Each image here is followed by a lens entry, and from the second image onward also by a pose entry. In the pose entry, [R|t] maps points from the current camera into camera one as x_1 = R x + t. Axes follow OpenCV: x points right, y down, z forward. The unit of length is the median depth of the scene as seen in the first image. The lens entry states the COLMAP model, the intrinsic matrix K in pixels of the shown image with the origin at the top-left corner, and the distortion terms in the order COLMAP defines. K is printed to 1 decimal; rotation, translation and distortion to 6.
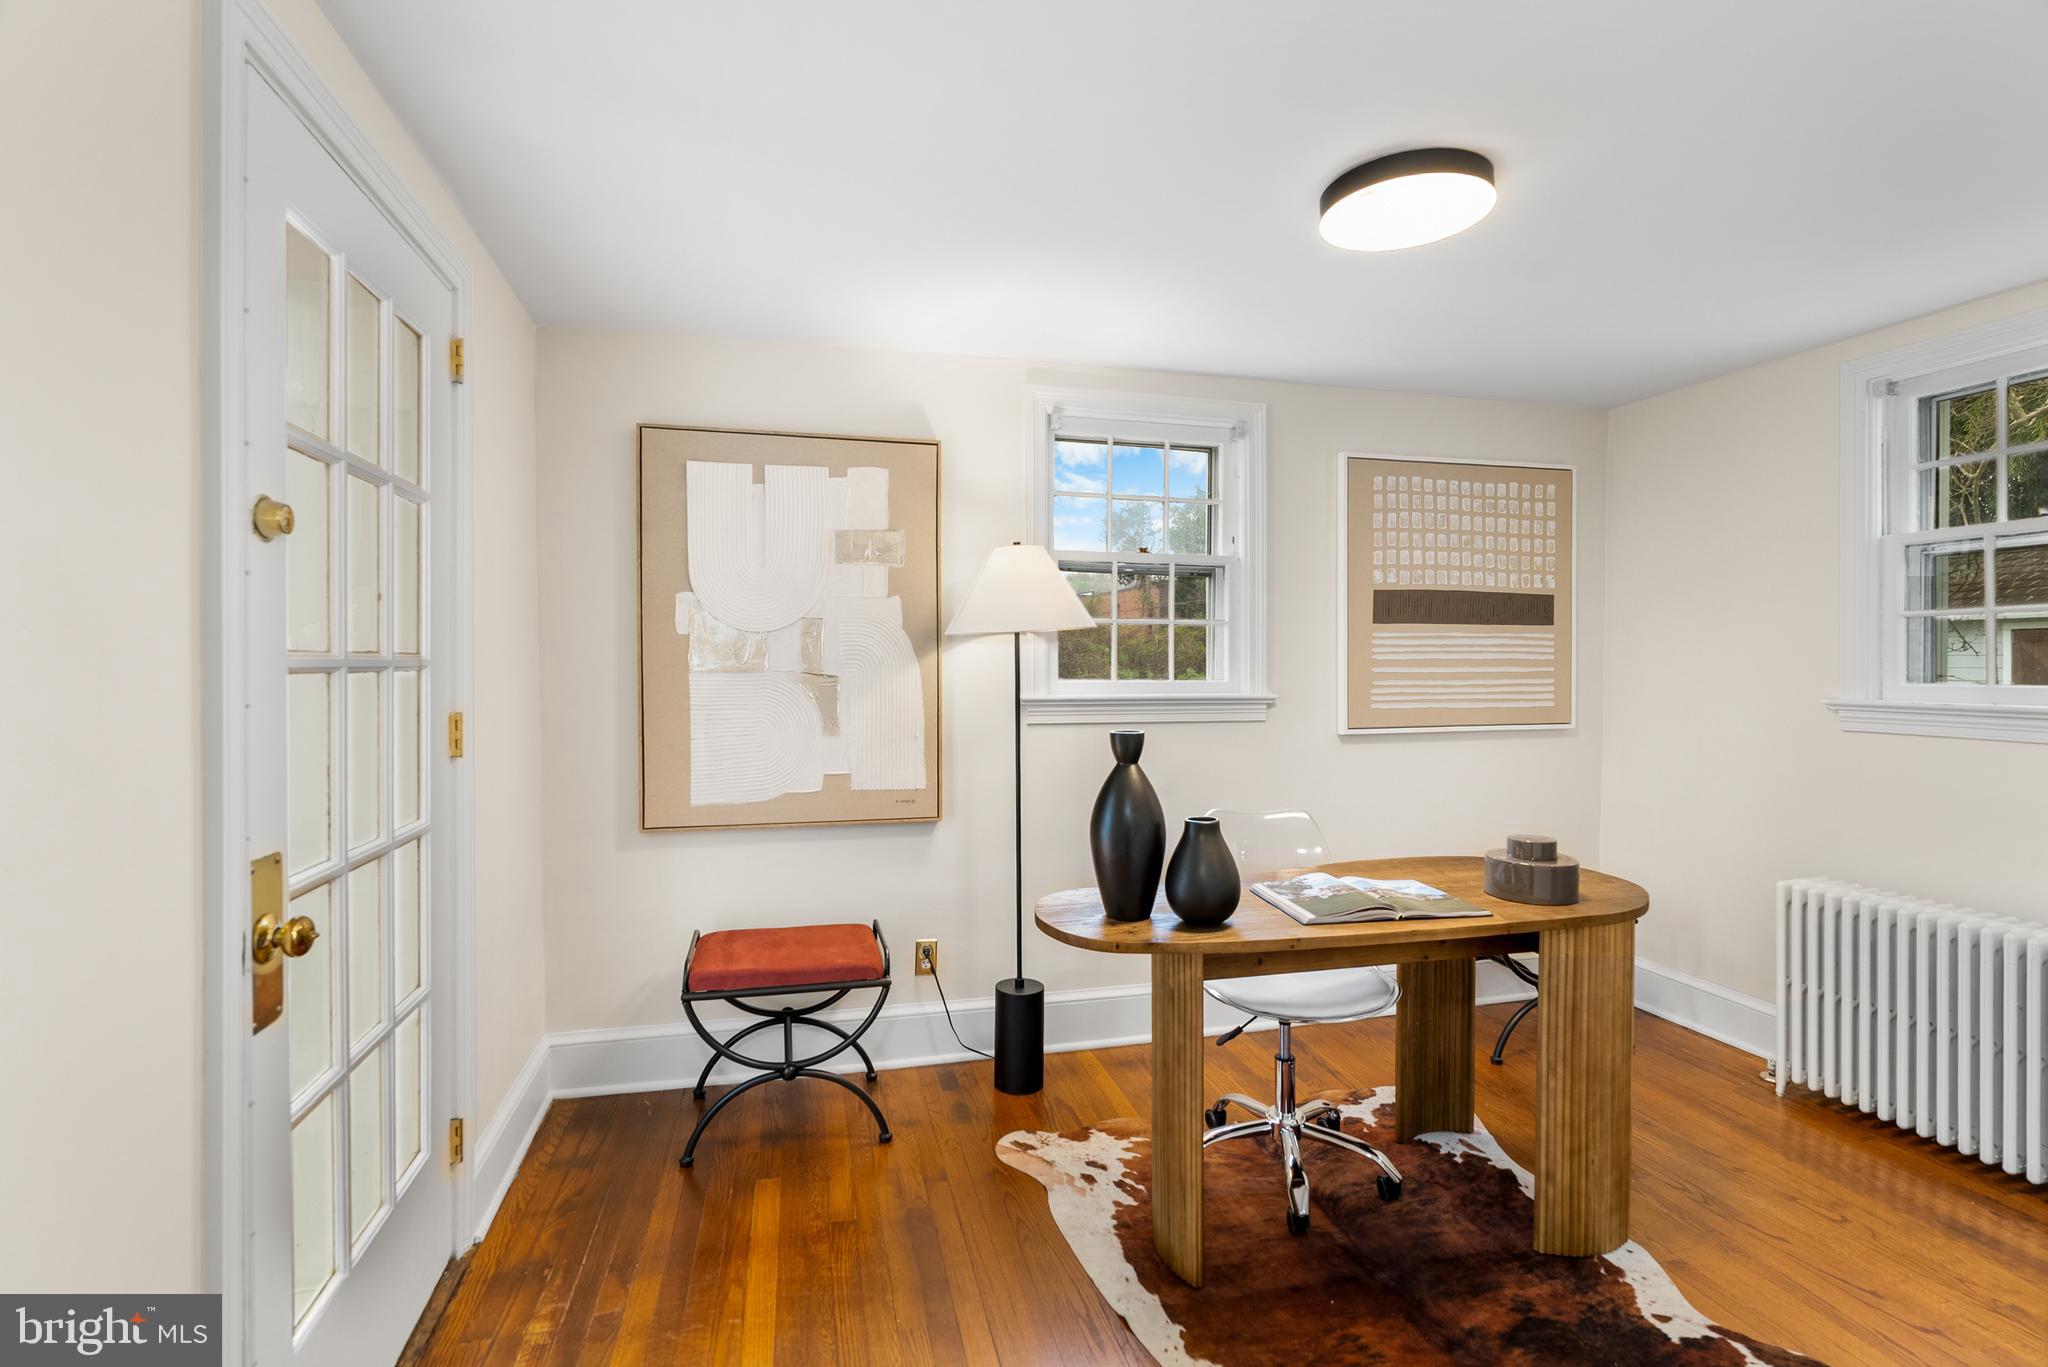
lens RADIAL K [[945.1, 0, 1020.5], [0, 945.1, 643.8], [0, 0, 1]] dist [-0.002309, -0.000199]
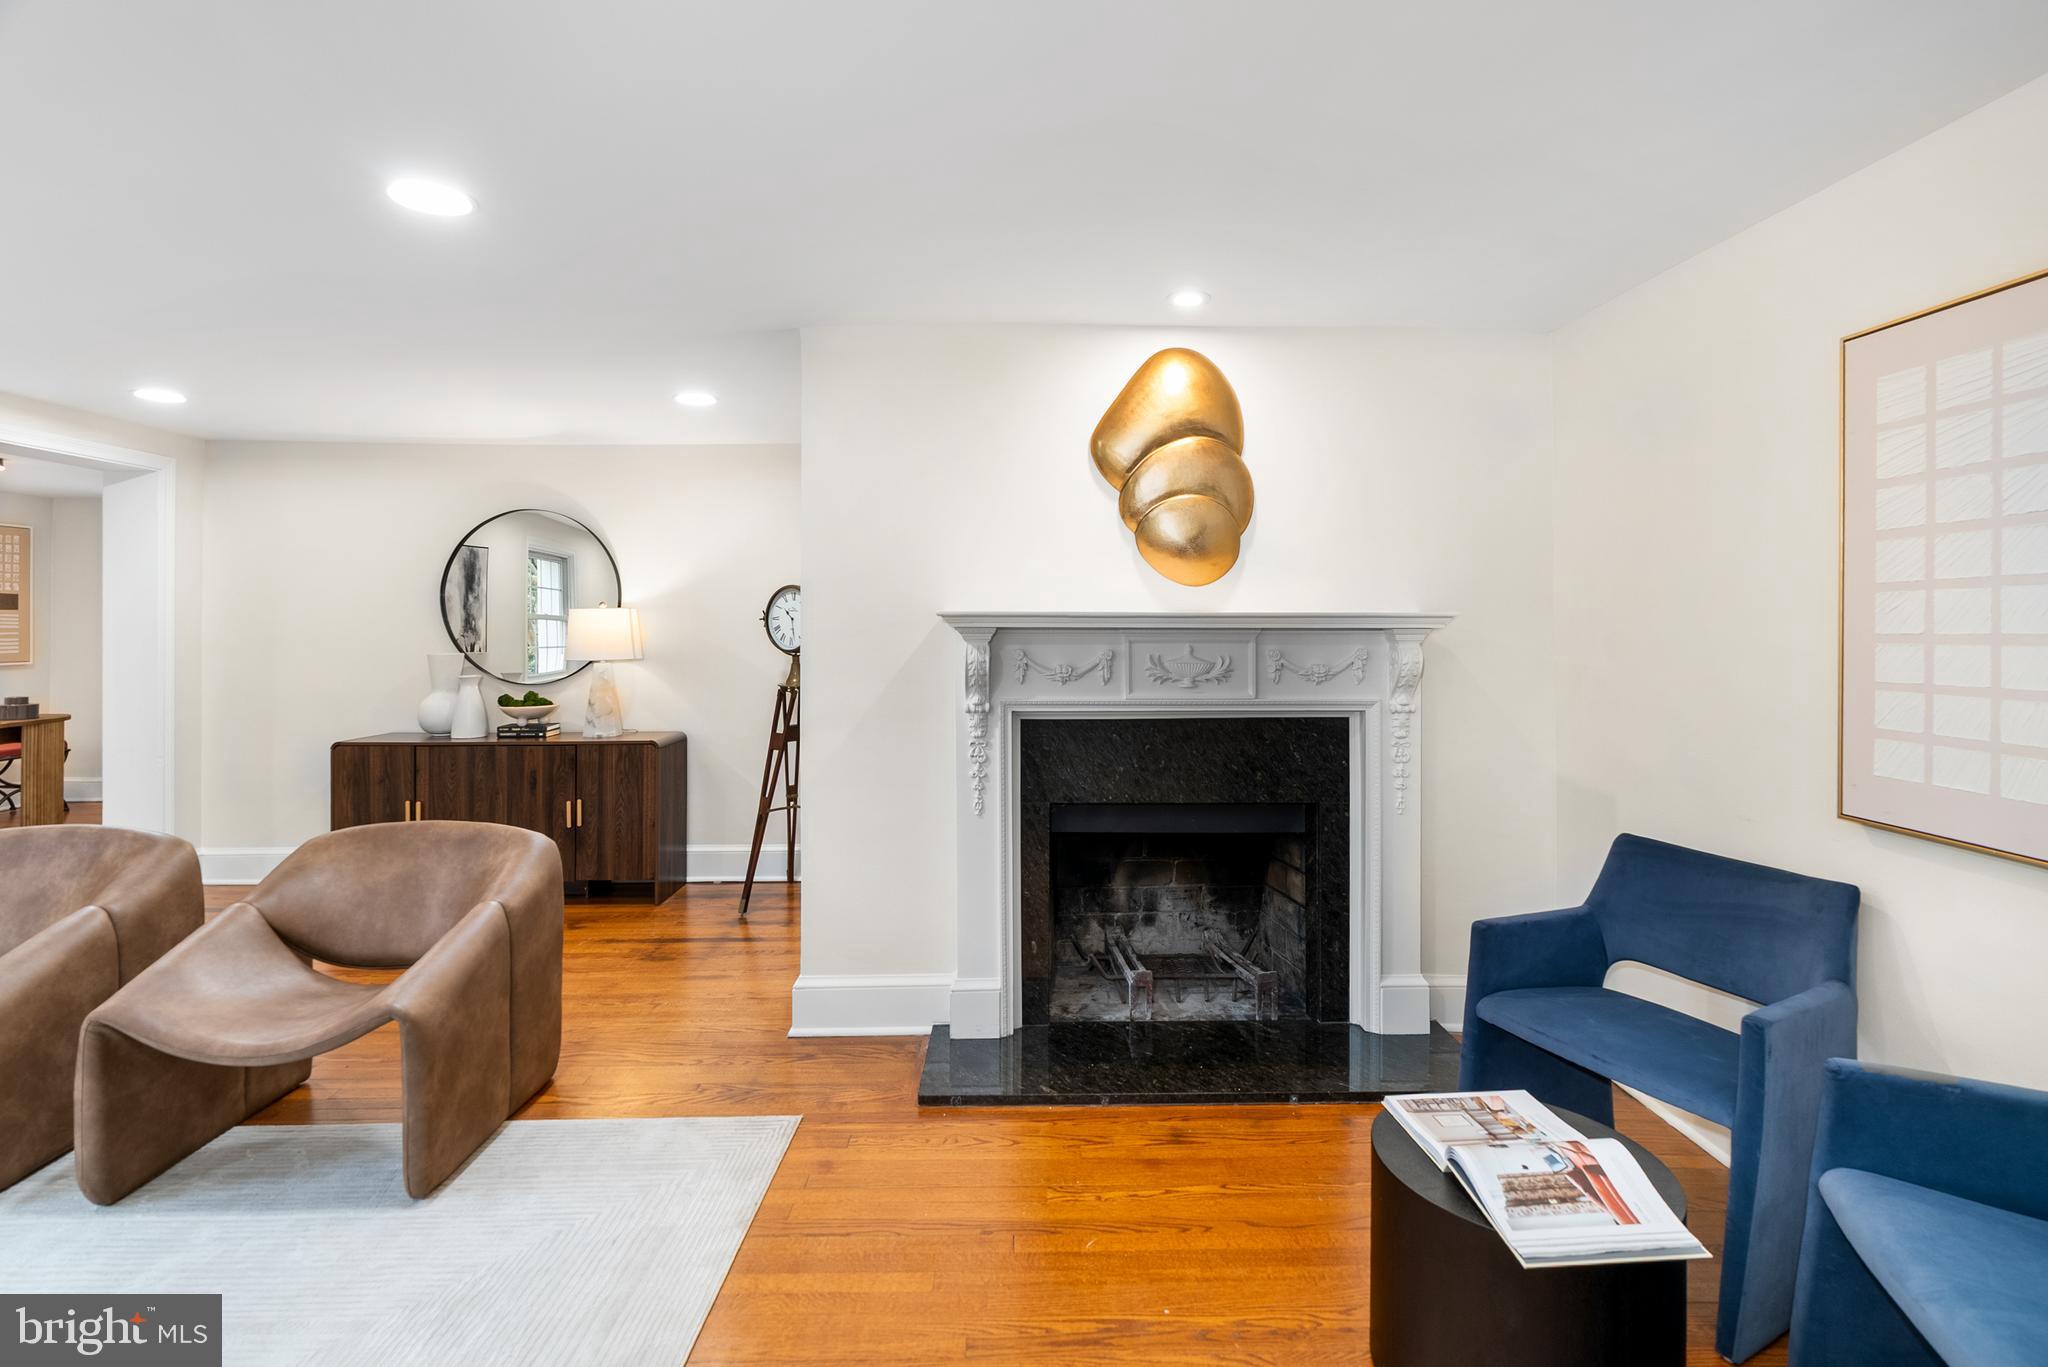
lens RADIAL K [[966.0, 0, 1019.9], [0, 966.0, 629.0], [0, 0, 1]] dist [0.001657, 0.001201]
pose [[0.234210, -0.009526, 0.972139, -1.280084], [0.003102, 0.999954, 0.009051, 0.010536], [-0.972181, 0.000895, 0.234229, -2.107086]]
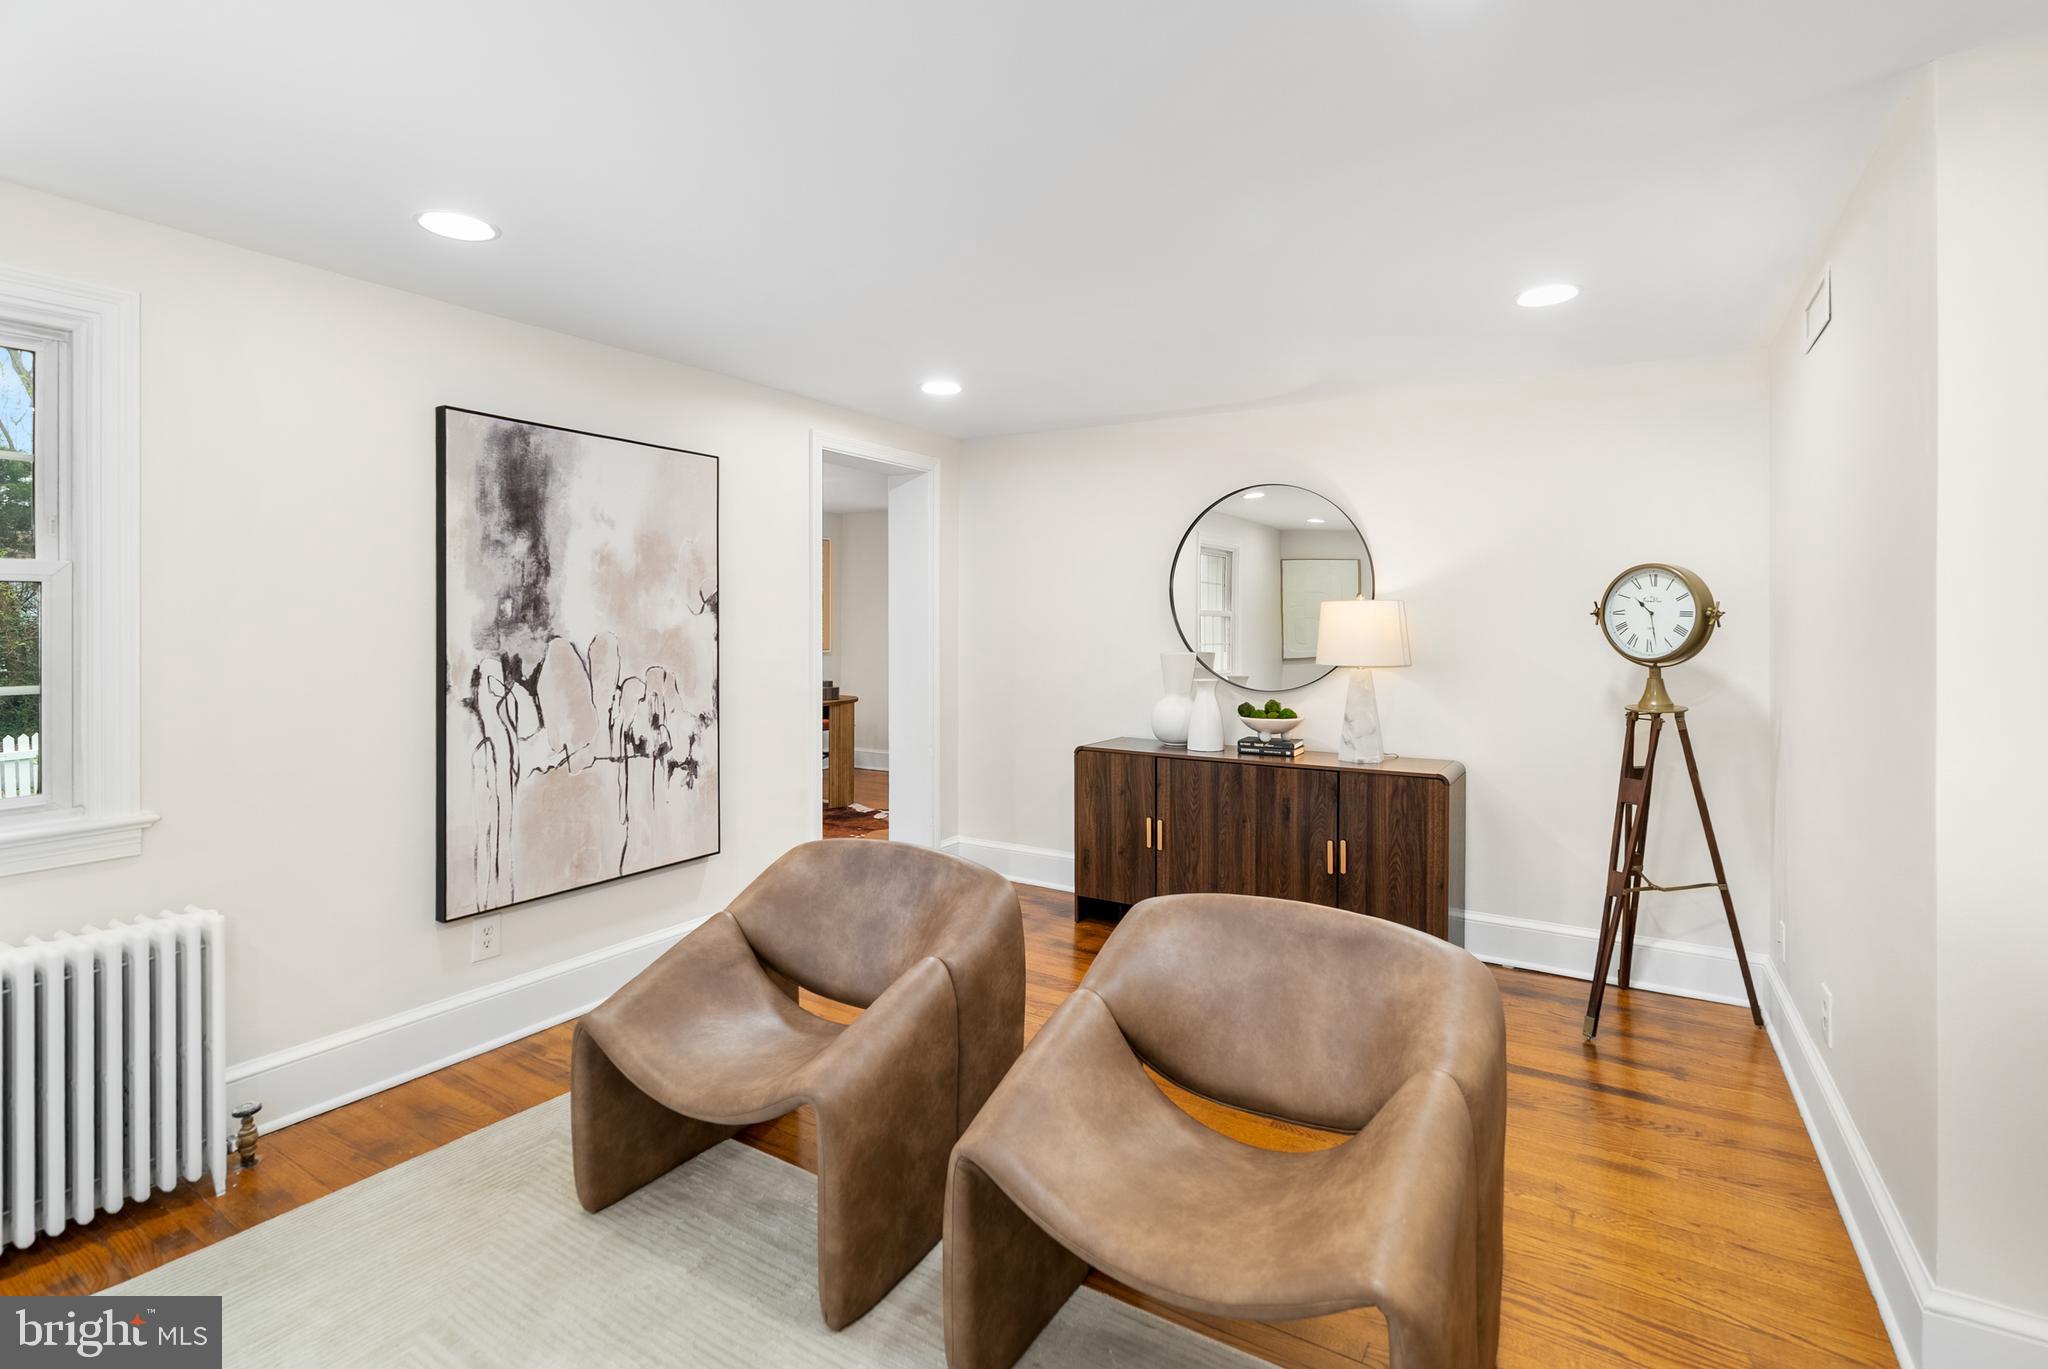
lens RADIAL K [[945.1, 0, 1020.5], [0, 945.1, 644.8], [0, 0, 1]] dist [-0.002309, -0.000199]
pose [[0.729477, -0.020997, 0.683683, -1.018934], [0.003474, 0.999630, 0.026994, 0.011794], [-0.683996, -0.017316, 0.729280, -1.556324]]
